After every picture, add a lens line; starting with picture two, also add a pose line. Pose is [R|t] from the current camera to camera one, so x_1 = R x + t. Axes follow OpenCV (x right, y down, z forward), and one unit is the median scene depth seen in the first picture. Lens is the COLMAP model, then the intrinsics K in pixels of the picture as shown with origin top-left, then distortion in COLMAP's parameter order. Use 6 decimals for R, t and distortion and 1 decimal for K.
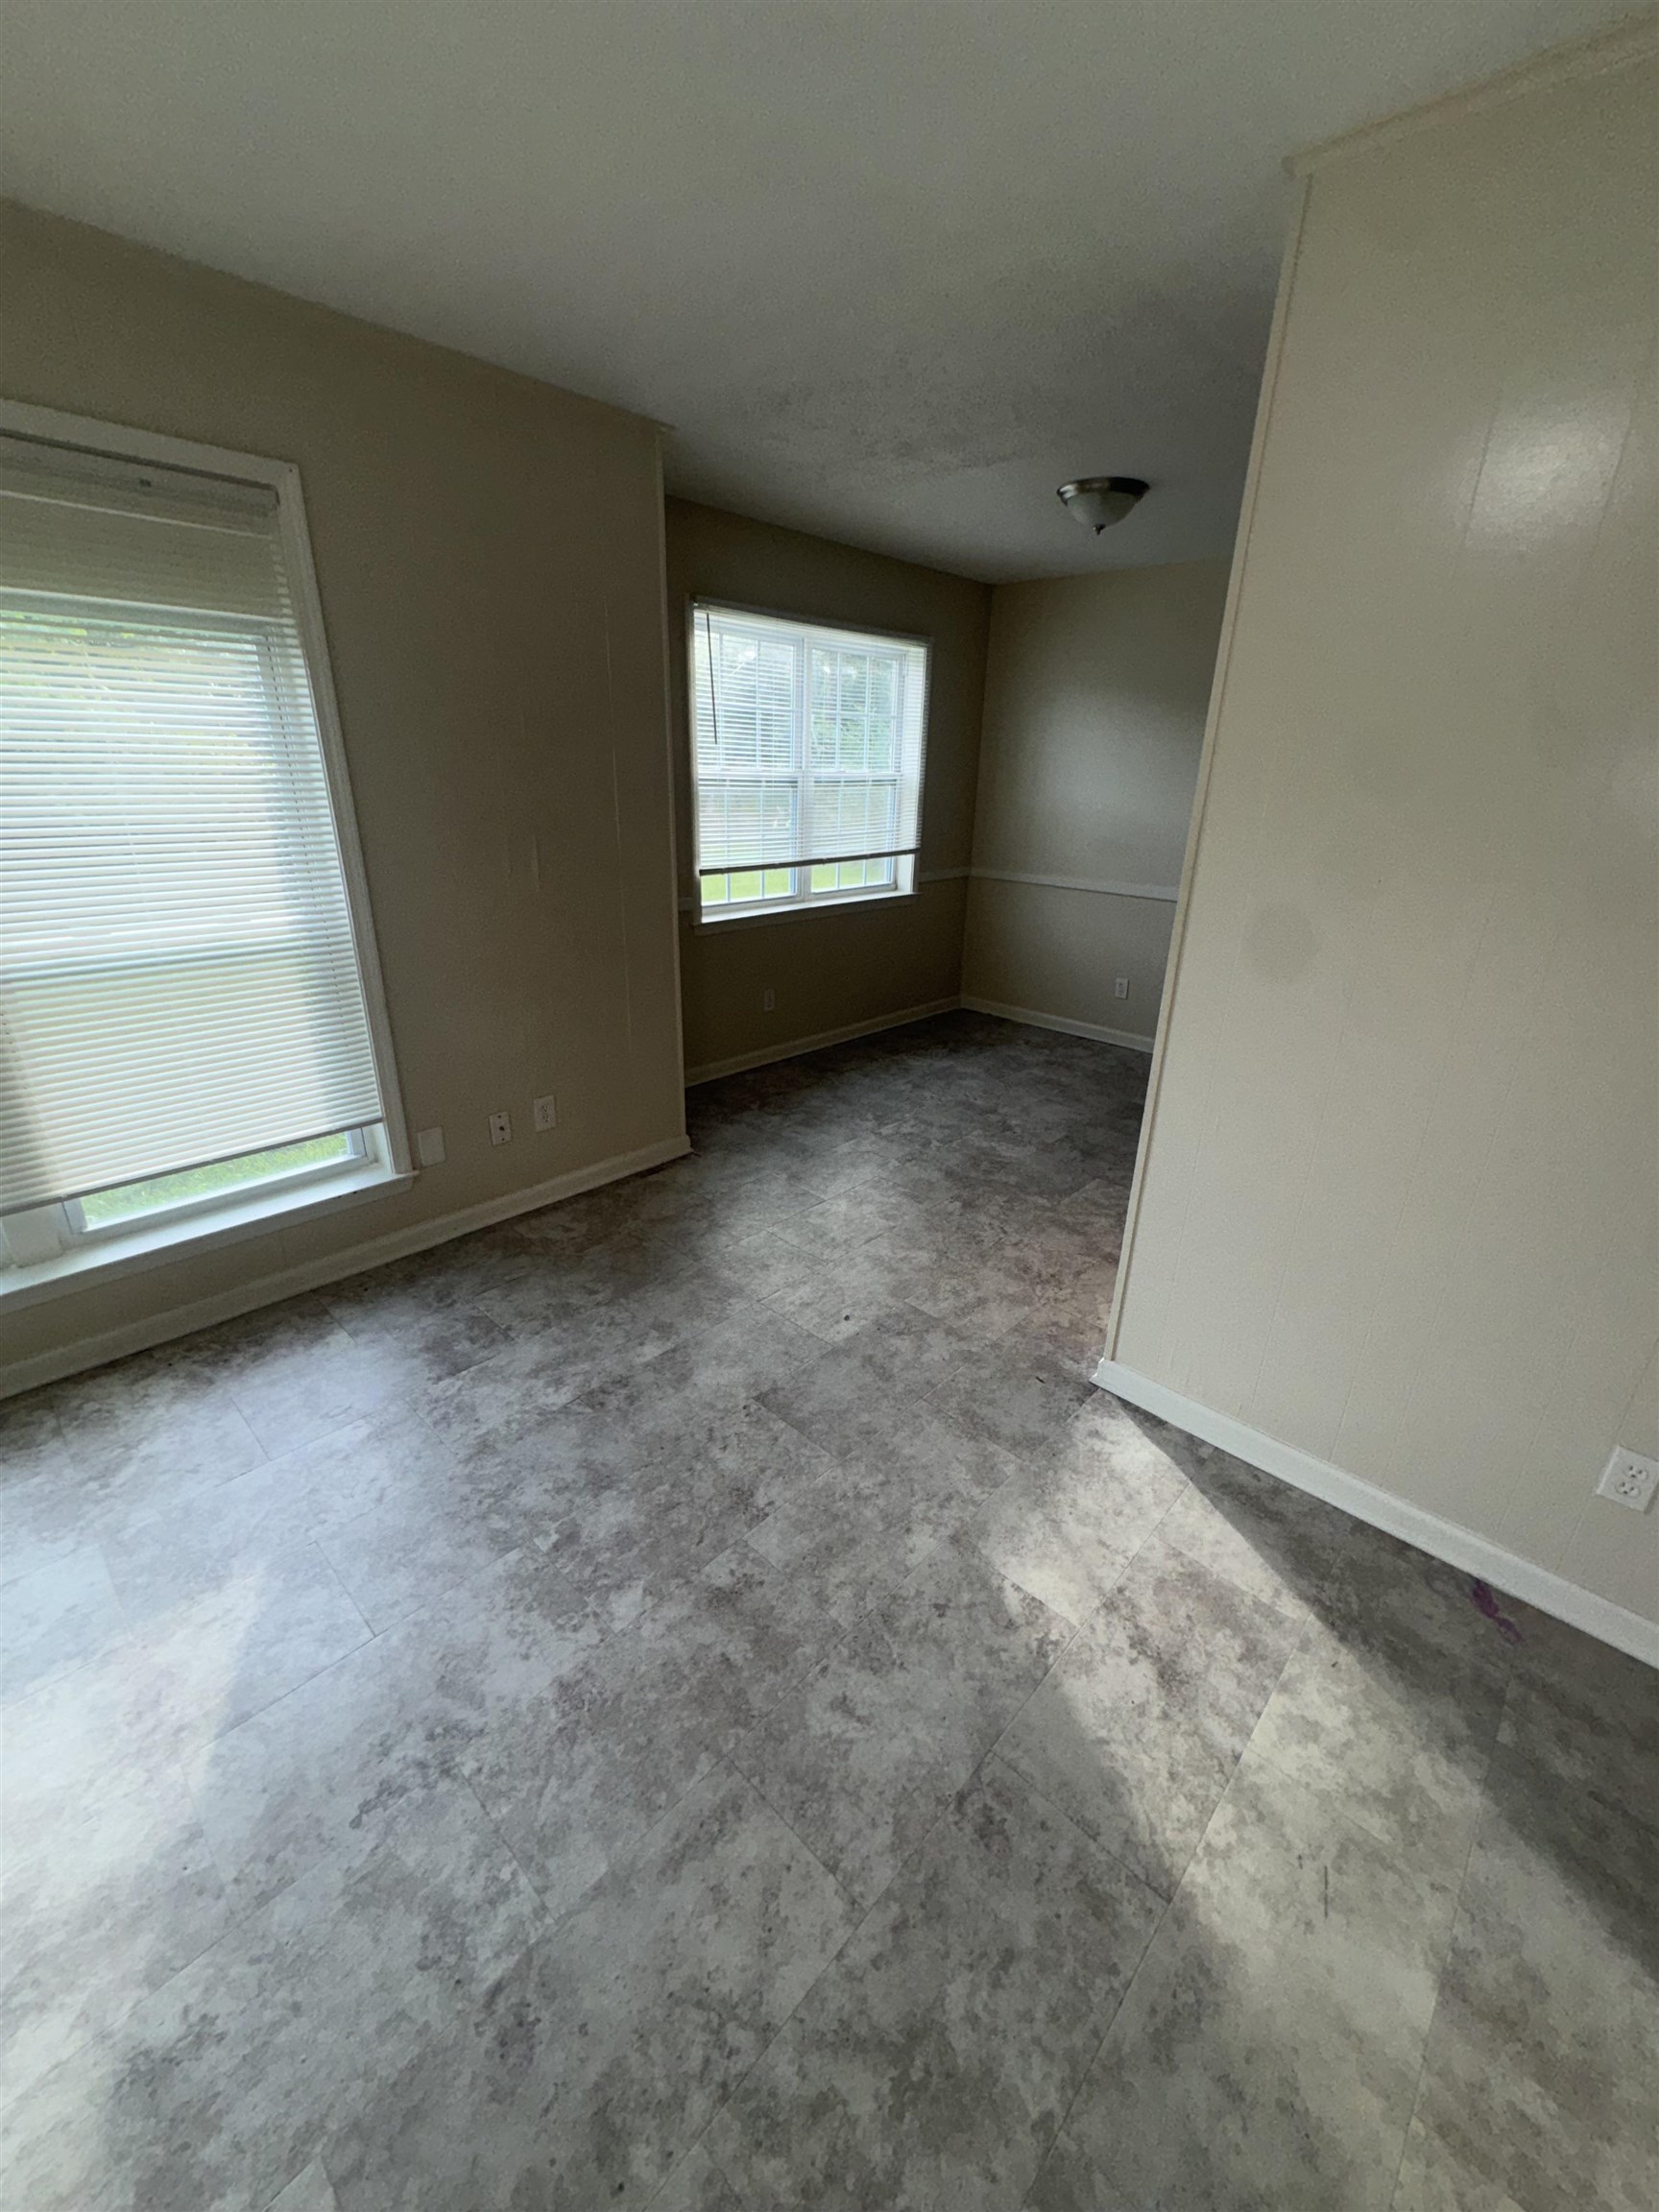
lens RADIAL K [[887.5, 0, 829.5], [0, 887.5, 1106.0], [0, 0, 1]] dist [-0.000092, -0.000093]
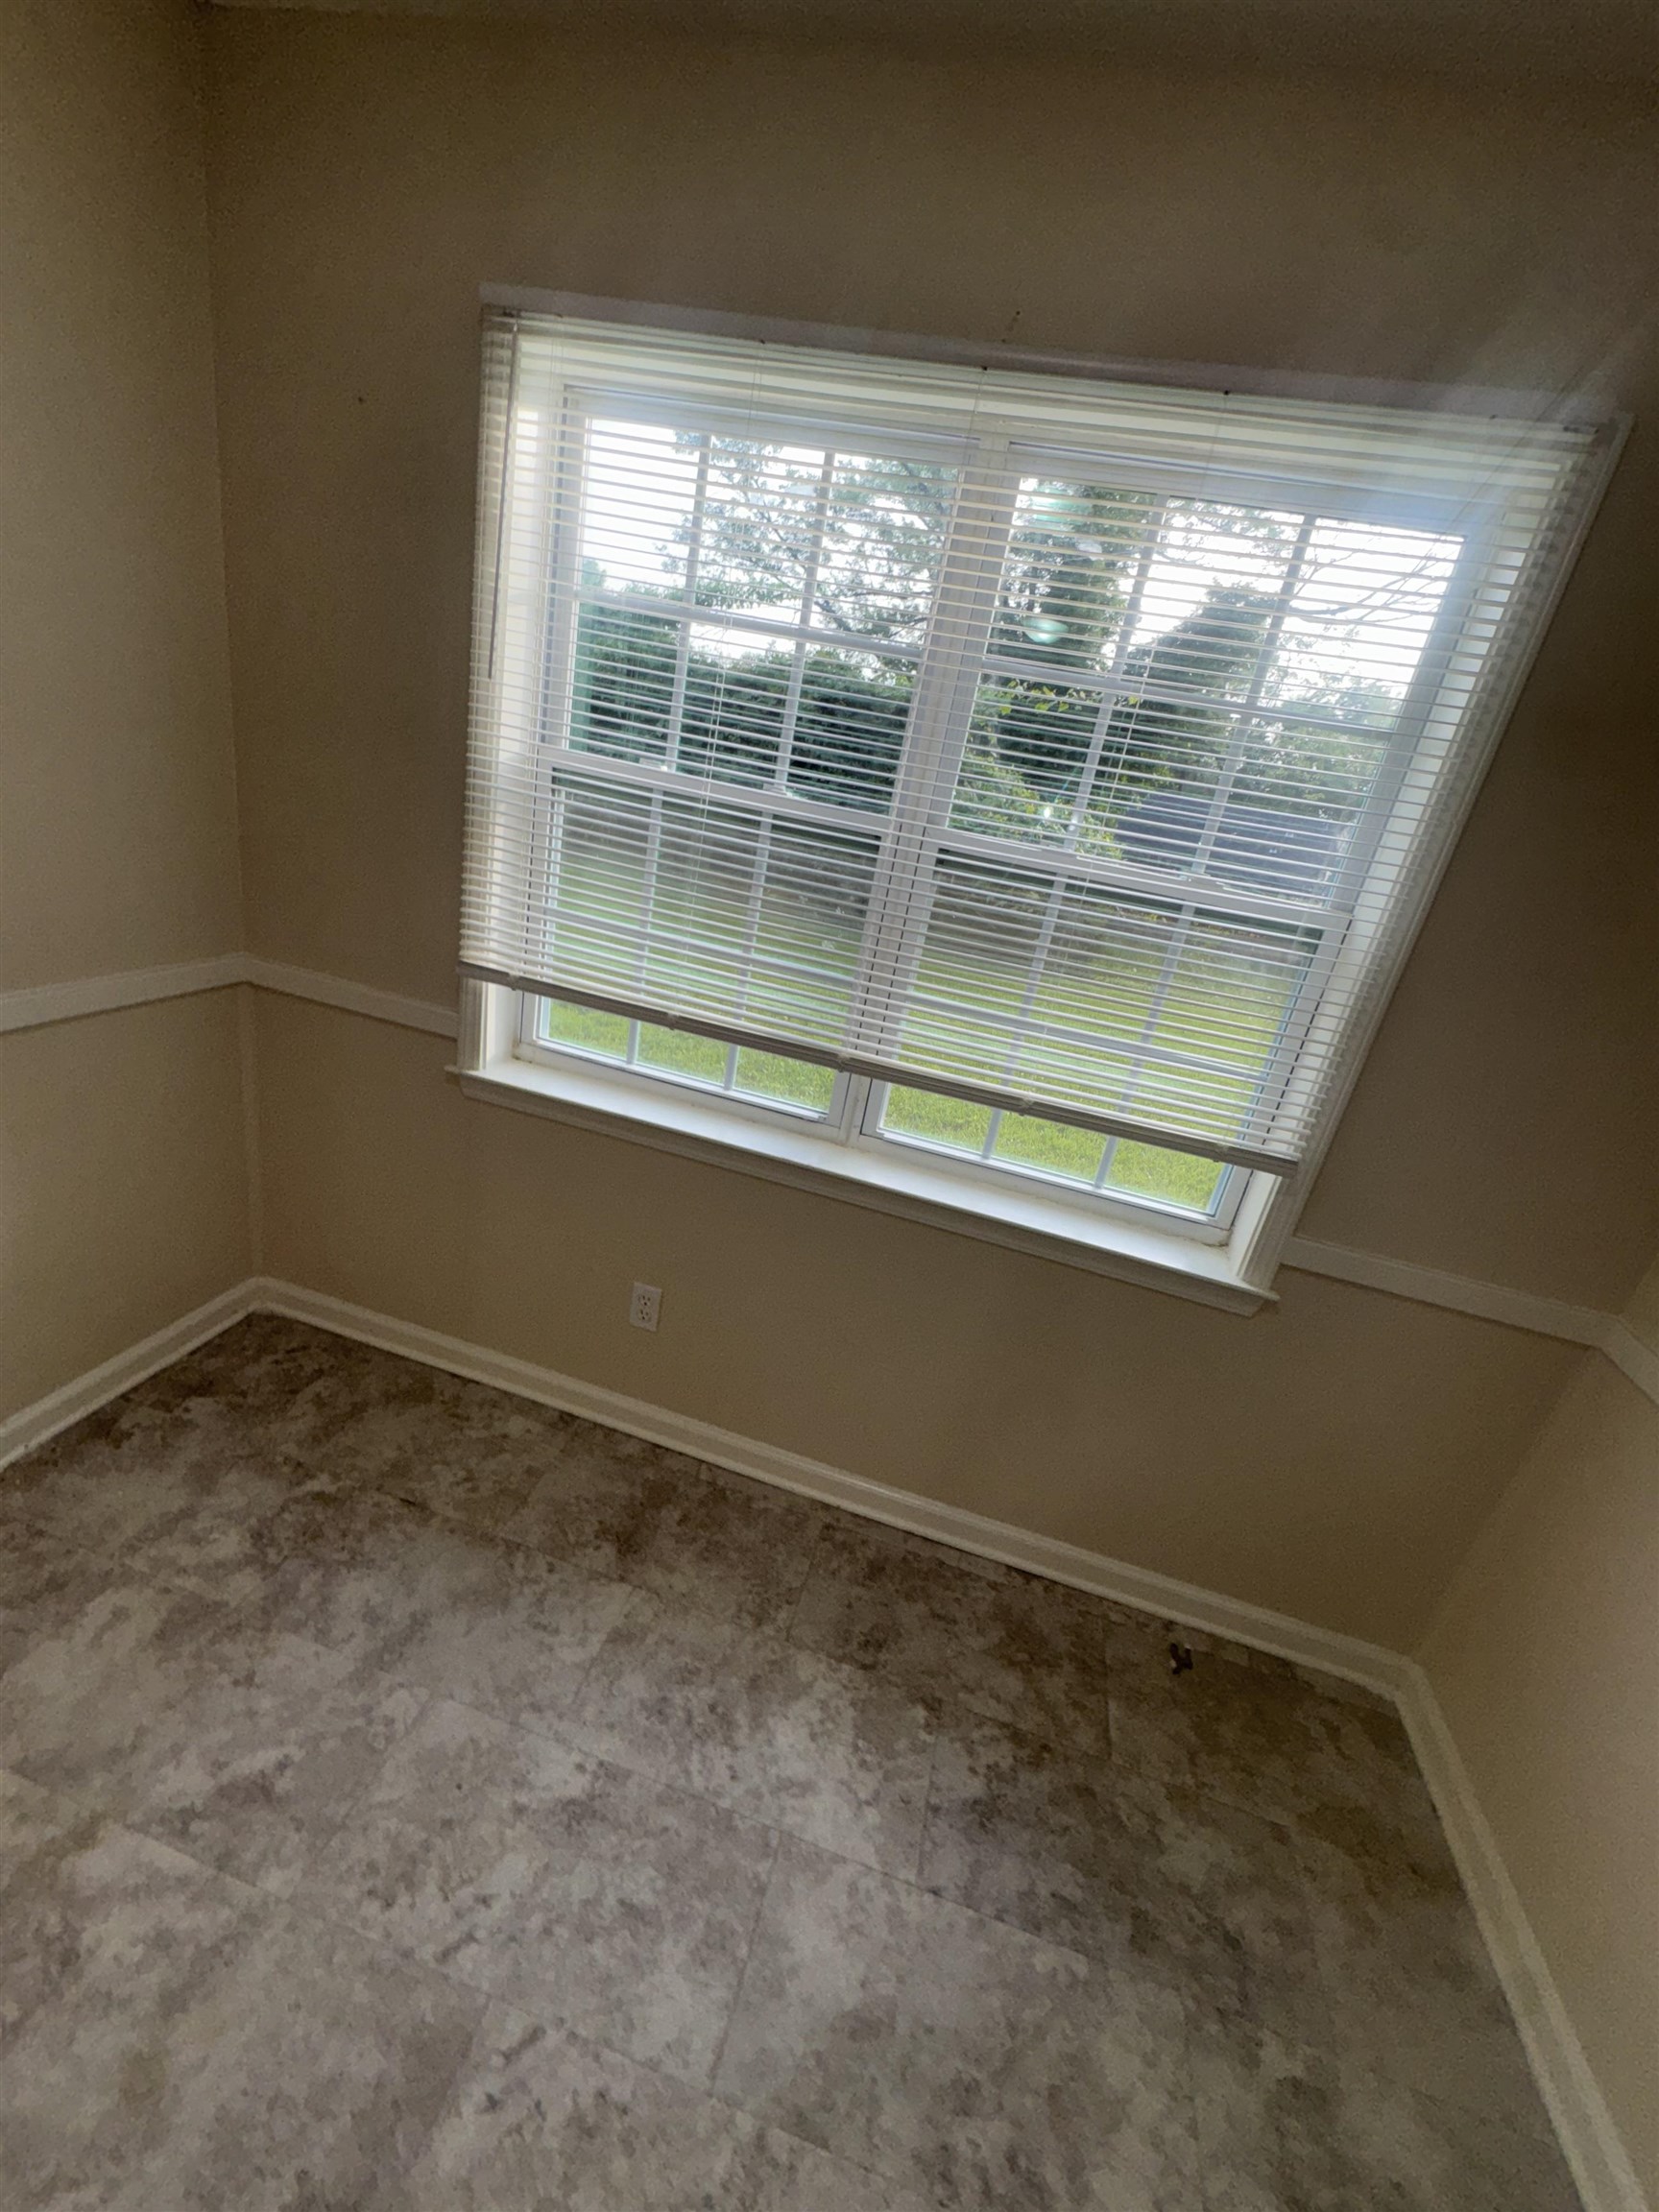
lens RADIAL K [[887.5, 0, 829.5], [0, 887.5, 1106.0], [0, 0, 1]] dist [-0.000092, -0.000093]
pose [[0.484730, 0.375961, -0.789741, 0.297806], [-0.468463, 0.874077, 0.128574, -0.321785], [0.738633, 0.307641, 0.599815, 0.828930]]
